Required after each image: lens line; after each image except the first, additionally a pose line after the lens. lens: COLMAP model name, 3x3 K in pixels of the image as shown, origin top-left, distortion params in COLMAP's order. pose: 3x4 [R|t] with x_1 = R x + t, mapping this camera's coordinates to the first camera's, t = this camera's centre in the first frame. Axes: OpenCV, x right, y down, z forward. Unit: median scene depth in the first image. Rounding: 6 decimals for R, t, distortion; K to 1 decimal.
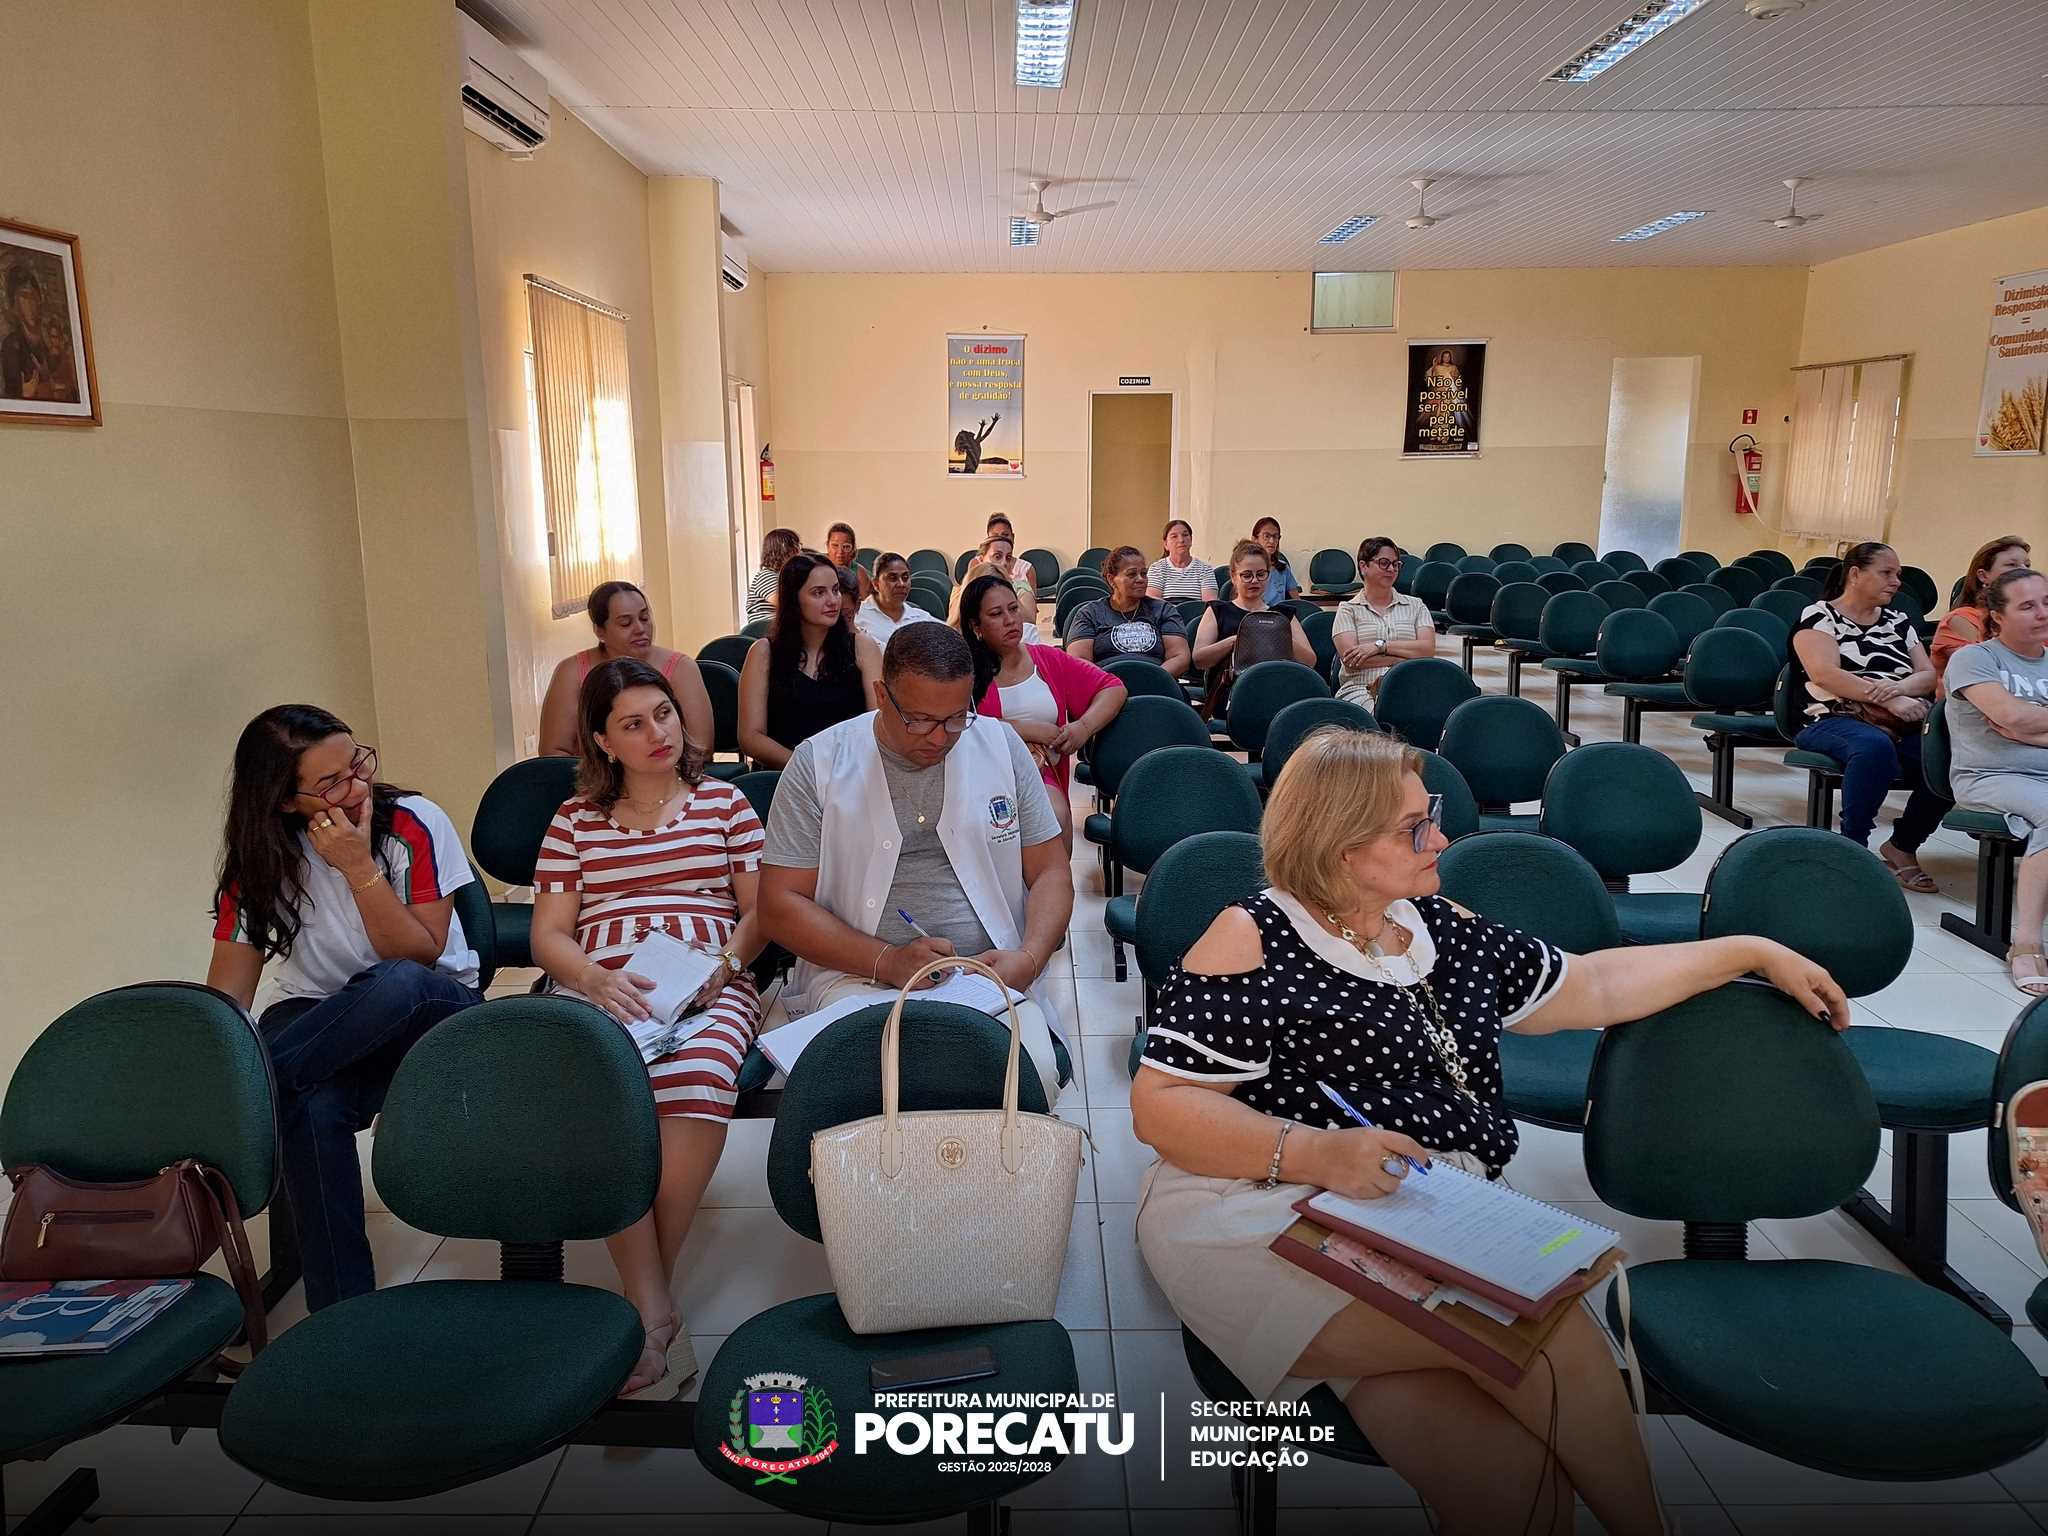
lens RADIAL K [[1421.6, 0, 1033.3], [0, 1421.6, 766.2], [0, 0, 1]] dist [0.117415, -0.163777]
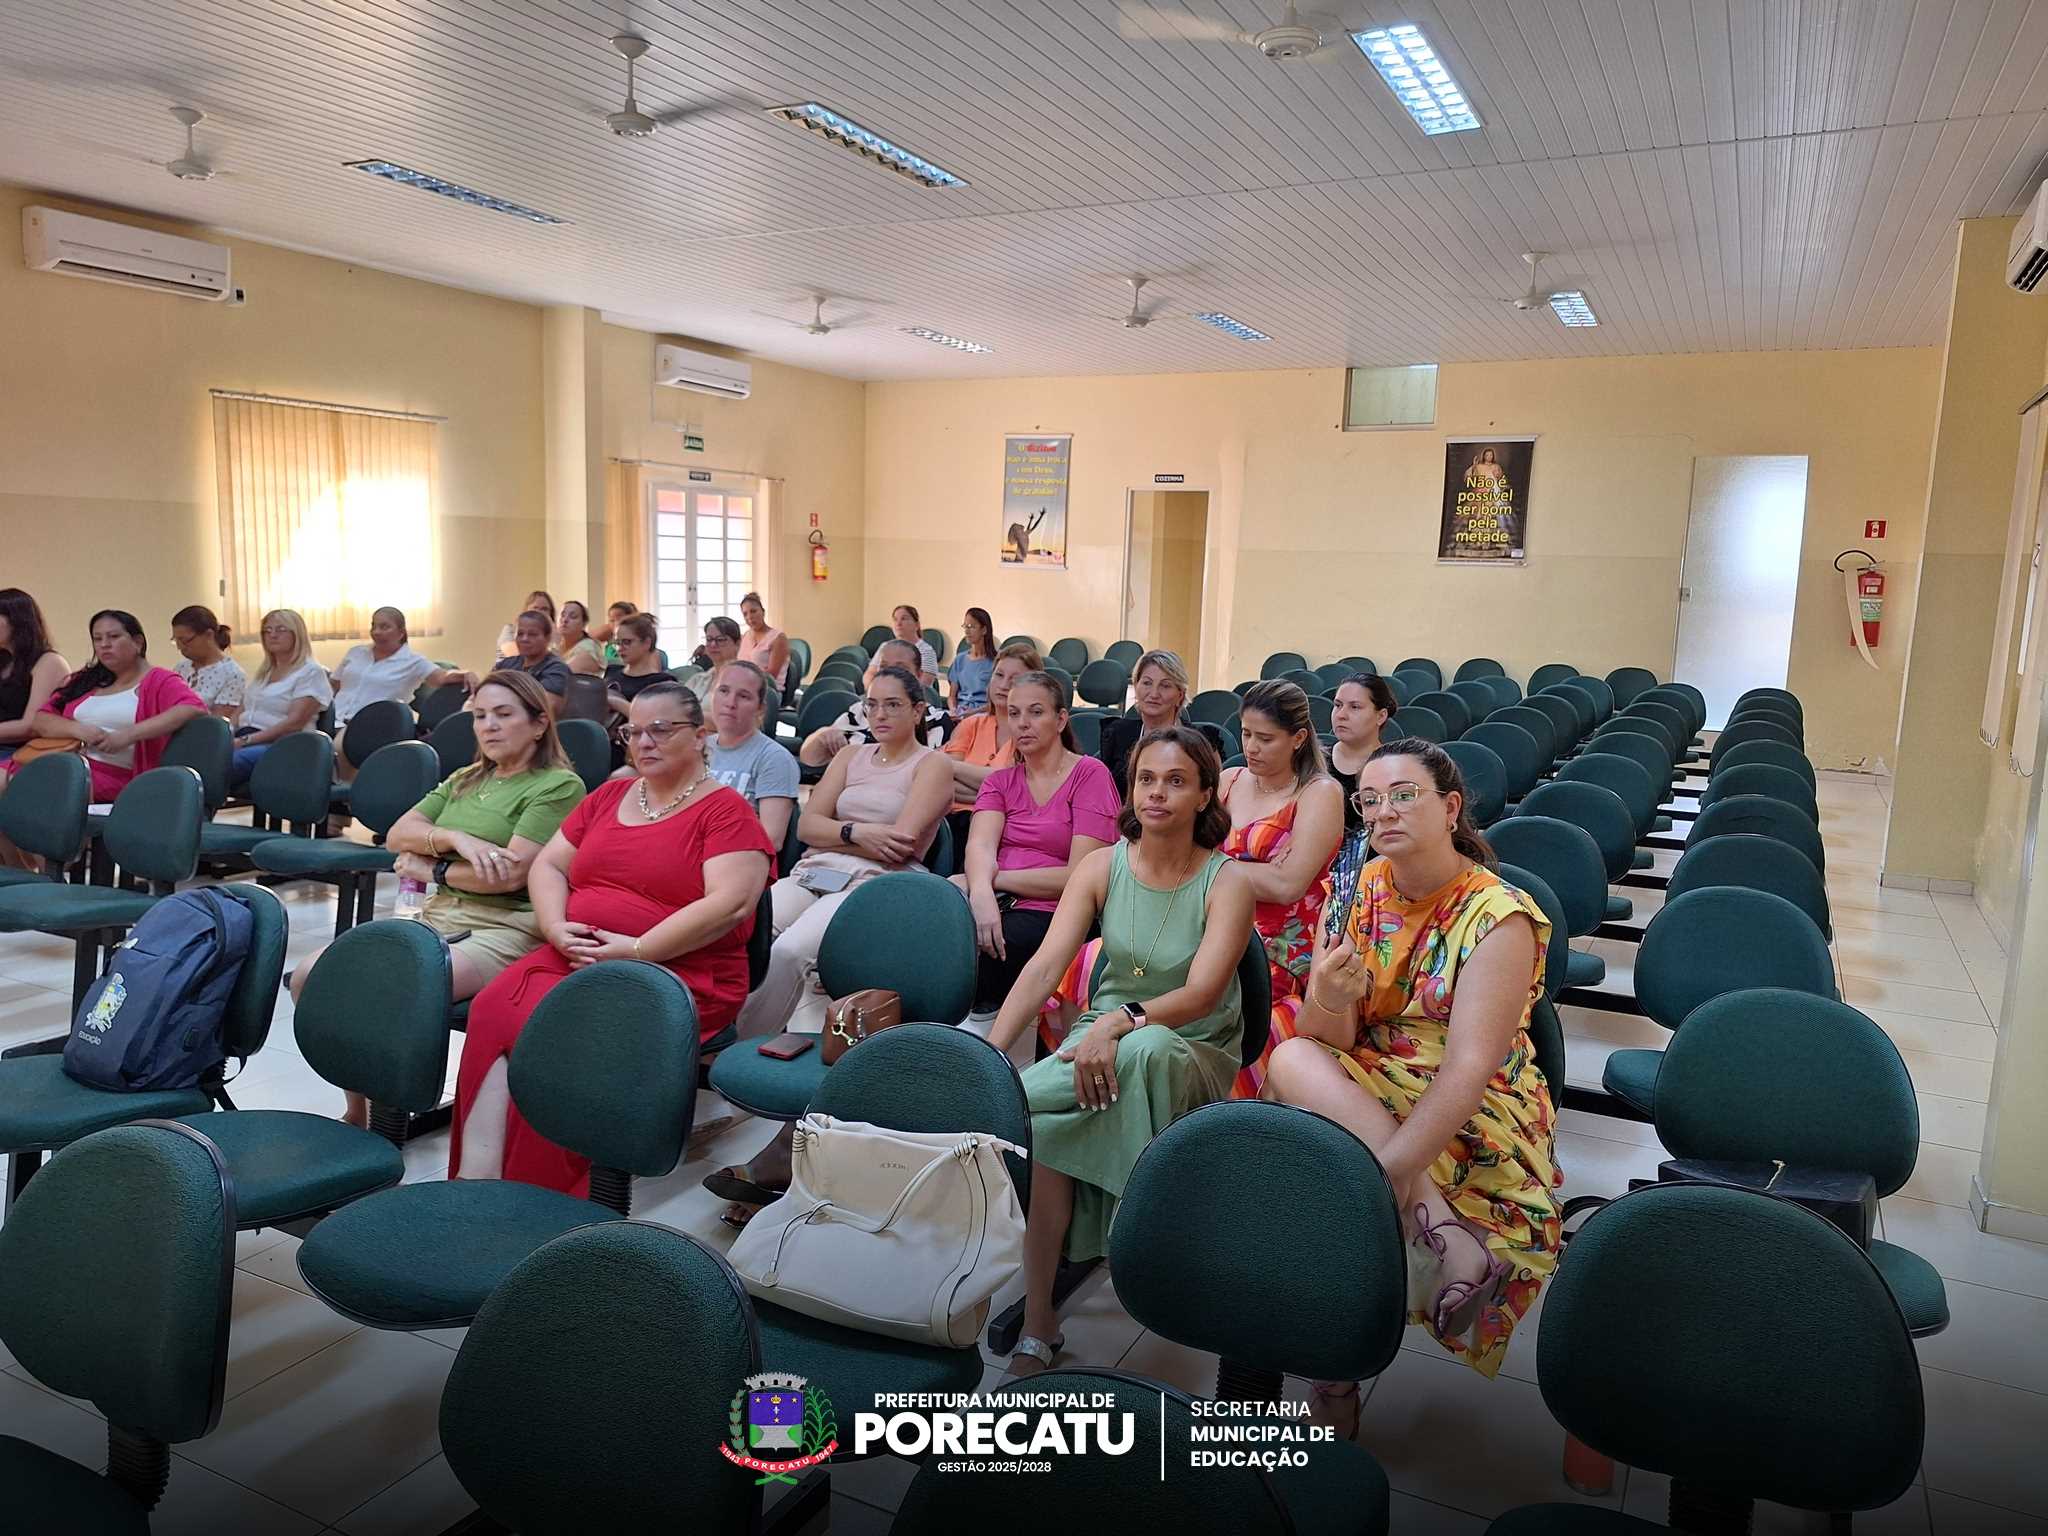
lens RADIAL K [[1421.6, 0, 1033.3], [0, 1421.6, 766.2], [0, 0, 1]] dist [0.117415, -0.163777]
pose [[0.887428, 0.098984, -0.450193, 0.456798], [-0.128219, 0.991134, -0.034827, -0.021592], [0.442754, 0.088629, 0.892252, 0.081749]]
